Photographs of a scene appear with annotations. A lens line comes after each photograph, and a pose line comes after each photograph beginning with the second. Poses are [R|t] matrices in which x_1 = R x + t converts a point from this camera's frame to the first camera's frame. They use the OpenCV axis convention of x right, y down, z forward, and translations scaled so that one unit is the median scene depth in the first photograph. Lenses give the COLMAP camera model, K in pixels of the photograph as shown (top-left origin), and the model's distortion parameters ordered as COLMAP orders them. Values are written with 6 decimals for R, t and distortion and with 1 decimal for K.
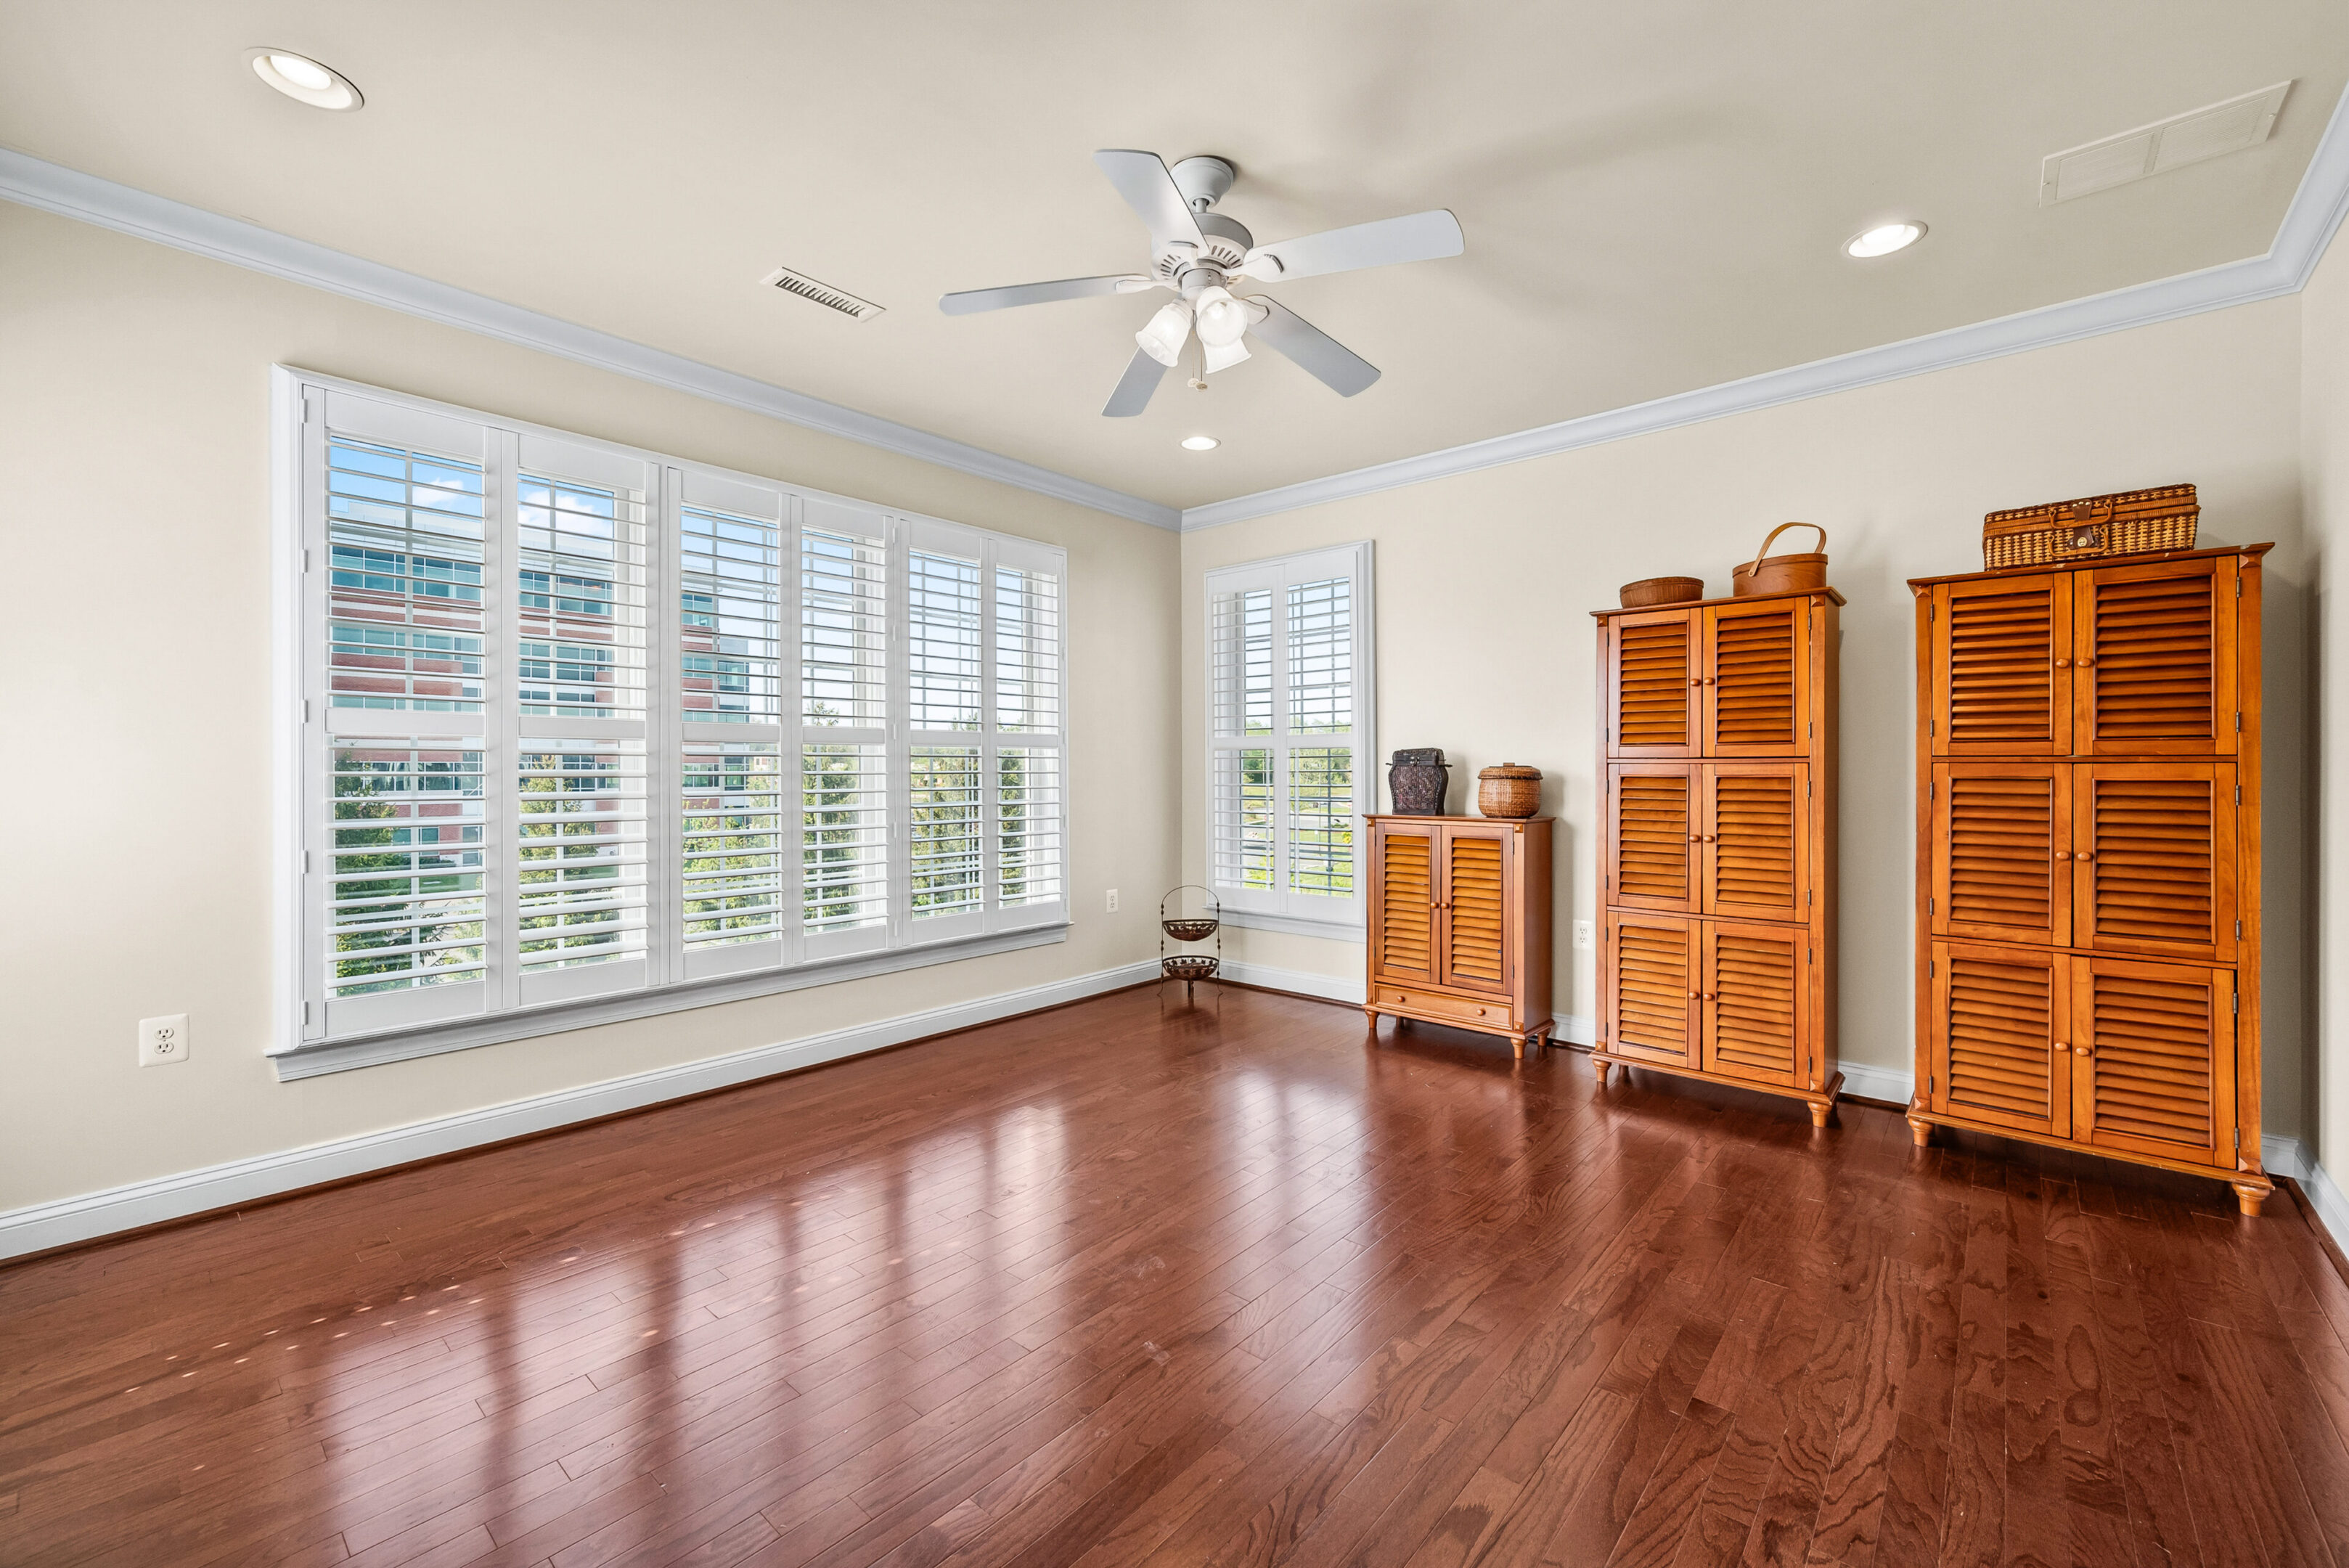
lens RADIAL K [[933.2, 0, 1172.9], [0, 933.2, 777.0], [0, 0, 1]] dist [-0.000701, 0.000364]
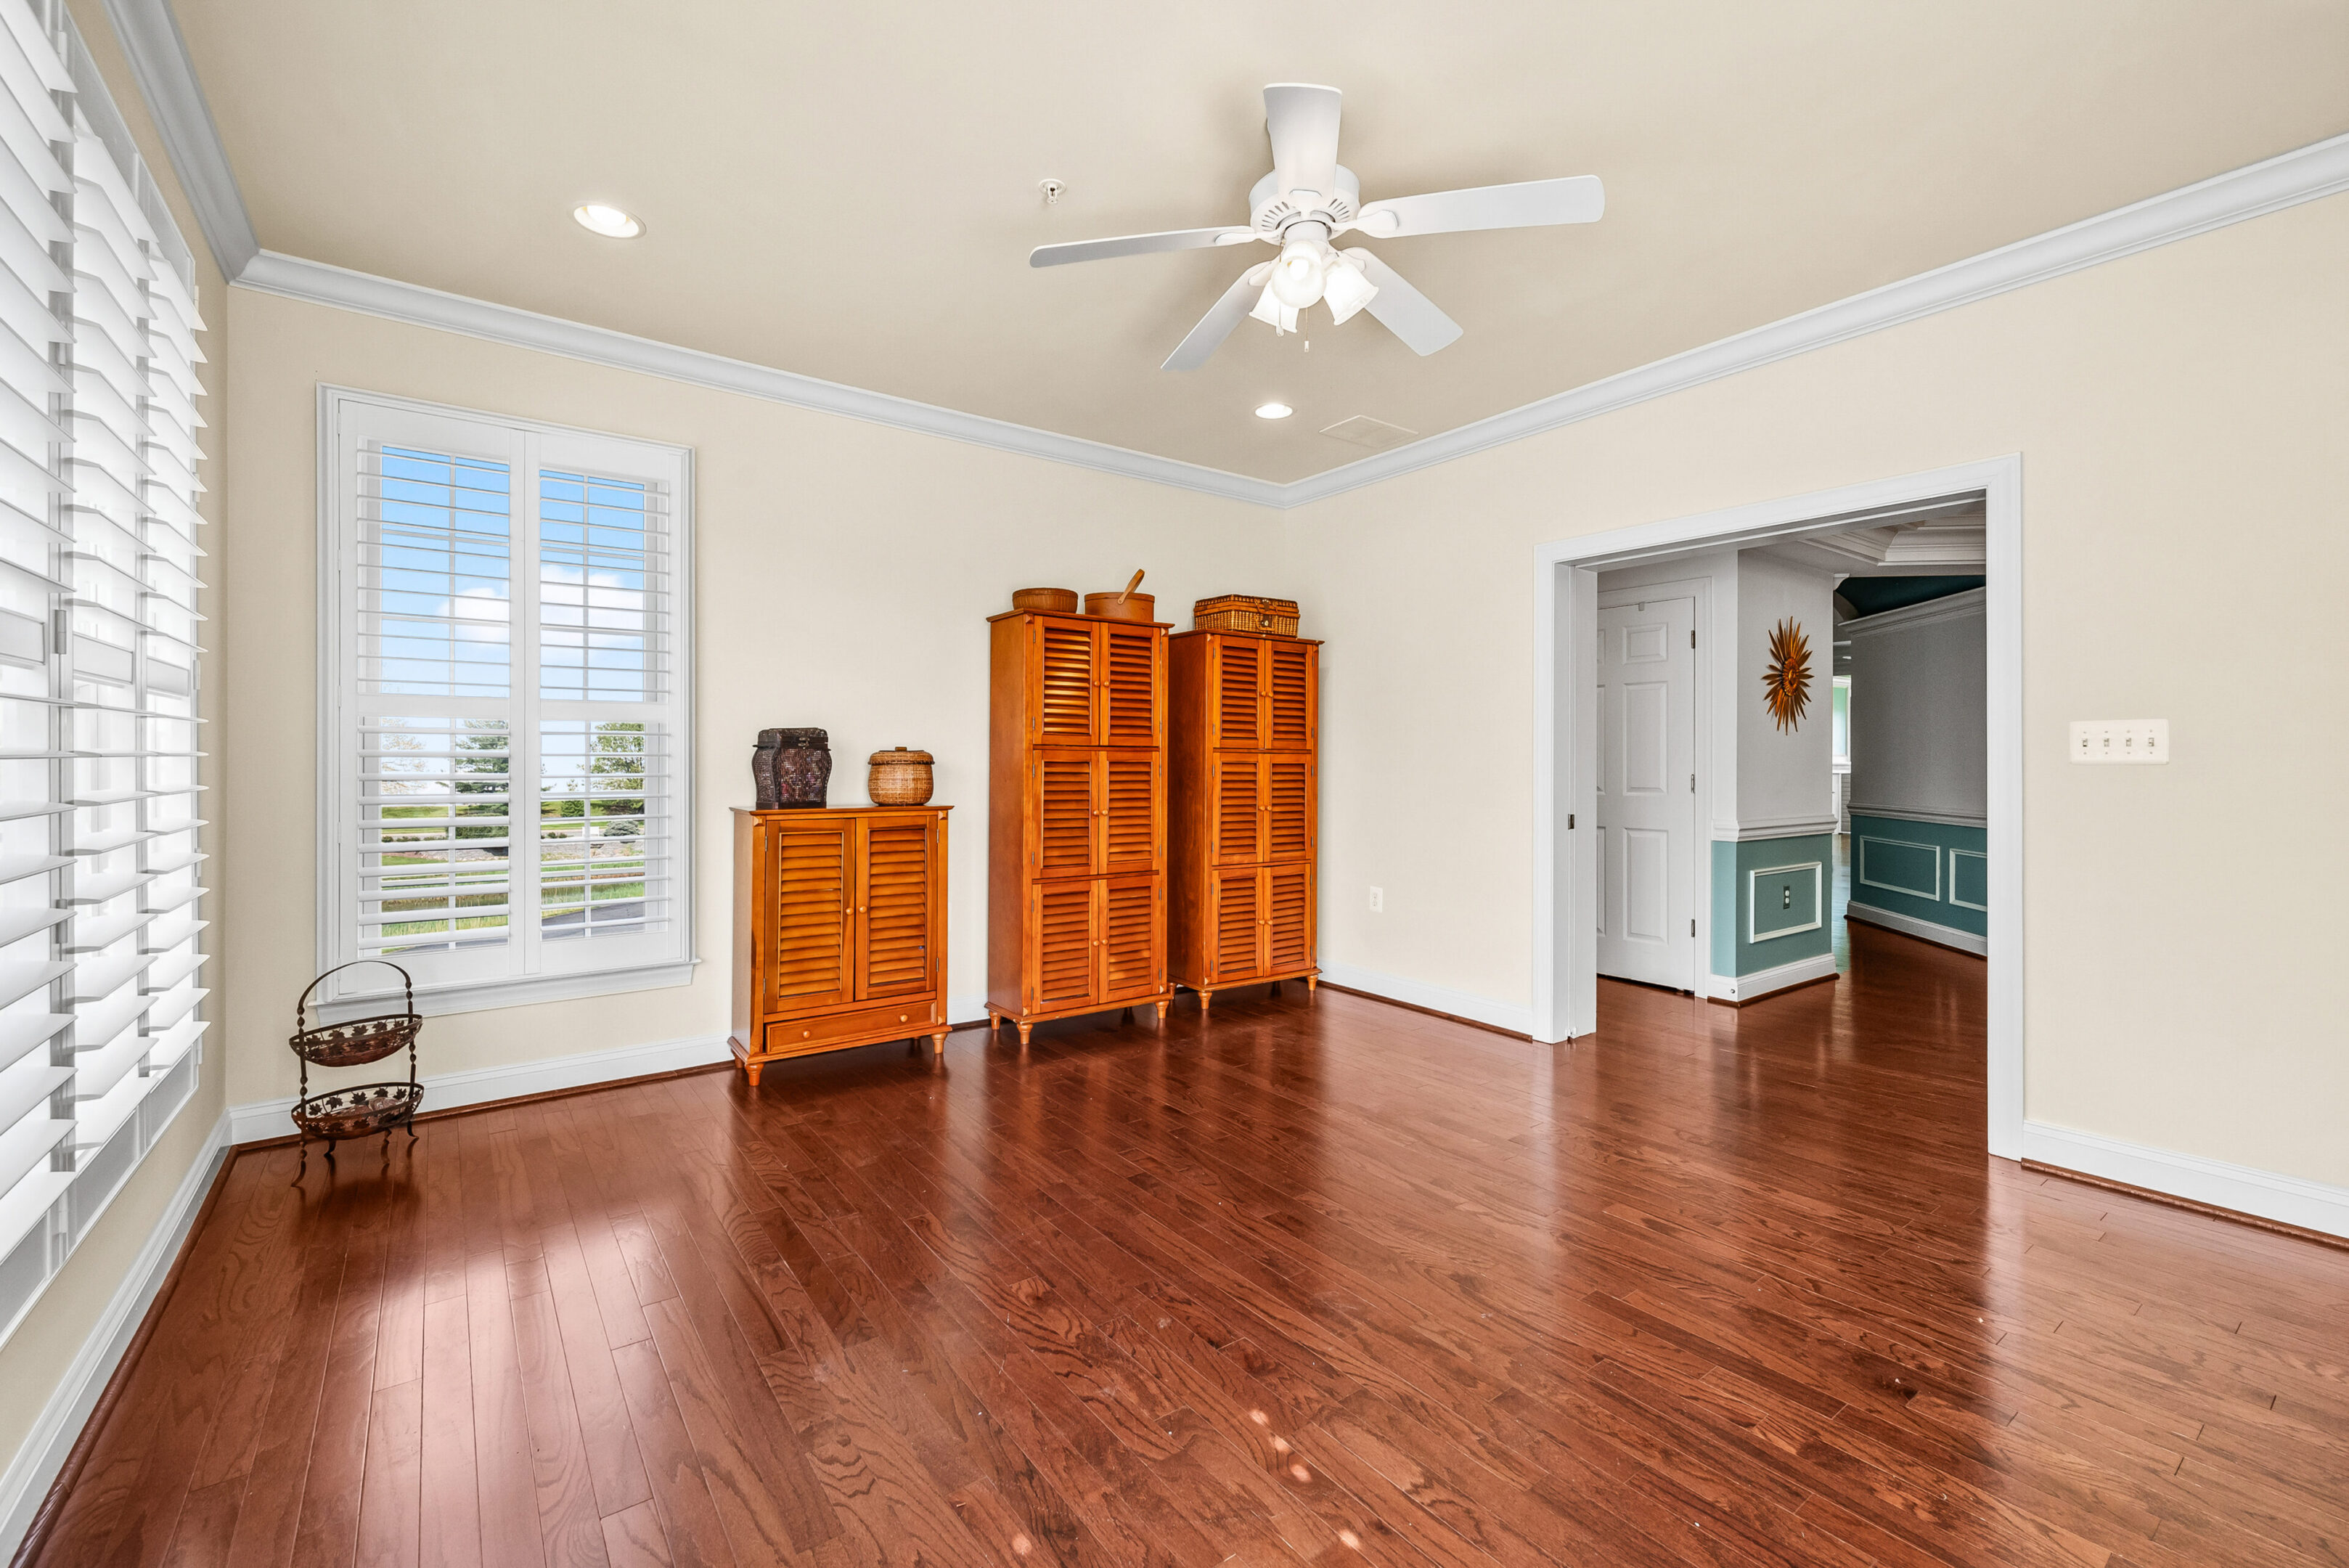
lens RADIAL K [[977.7, 0, 1186.3], [0, 977.7, 761.6], [0, 0, 1]] dist [0.000879, 0.000501]
pose [[0.223286, -0.002493, 0.974750, -0.755178], [-0.001711, 0.999994, 0.002950, -0.004736], [-0.974752, -0.002326, 0.223280, 0.707540]]
